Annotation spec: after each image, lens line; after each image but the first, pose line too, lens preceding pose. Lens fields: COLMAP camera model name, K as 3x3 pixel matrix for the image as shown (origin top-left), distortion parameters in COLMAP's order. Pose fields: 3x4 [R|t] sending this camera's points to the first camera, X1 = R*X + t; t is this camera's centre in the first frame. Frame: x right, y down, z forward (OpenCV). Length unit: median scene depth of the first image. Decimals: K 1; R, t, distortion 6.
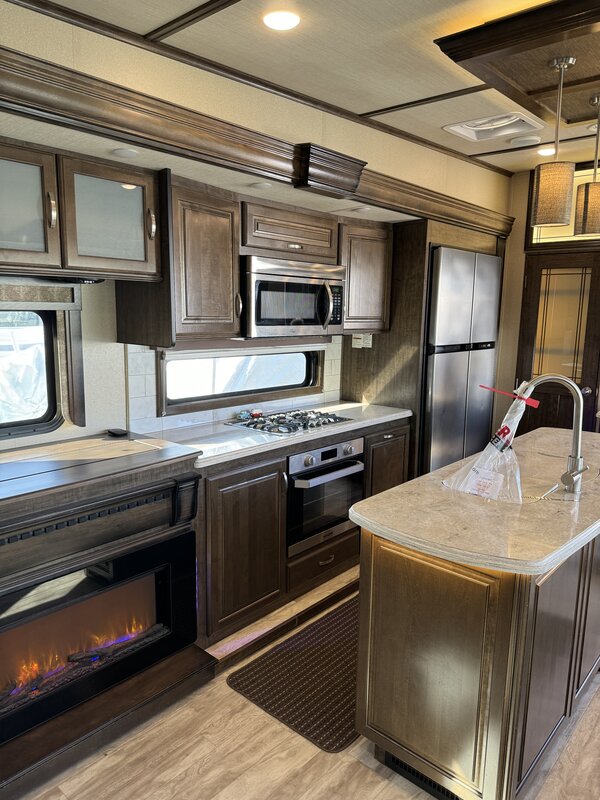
lens RADIAL K [[564.6, 0, 307.7], [0, 564.6, 401.3], [0, 0, 1]] dist [0.039487, -0.044455]
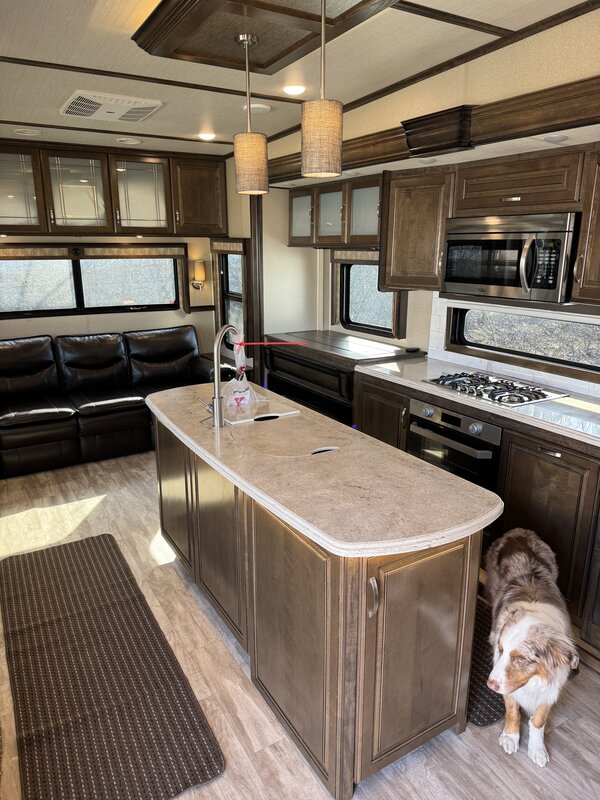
lens RADIAL K [[564.6, 0, 295.1], [0, 564.6, 407.3], [0, 0, 1]] dist [0.039487, -0.044455]
pose [[-0.318794, 0.243227, -0.916085, 1.485589], [-0.164477, 0.937654, 0.306191, -0.267157], [0.933444, 0.248287, -0.258914, 1.446777]]
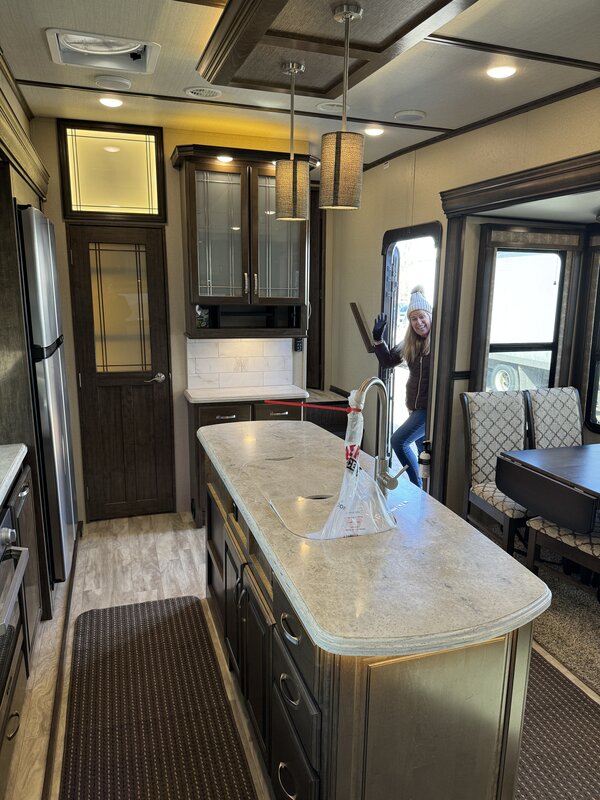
lens RADIAL K [[564.6, 0, 297.7], [0, 564.6, 401.5], [0, 0, 1]] dist [0.039487, -0.044455]
pose [[0.512142, -0.185579, 0.838613, -0.382056], [0.138916, 0.981421, 0.132345, -0.141235], [-0.847593, 0.048717, 0.528407, 0.608660]]
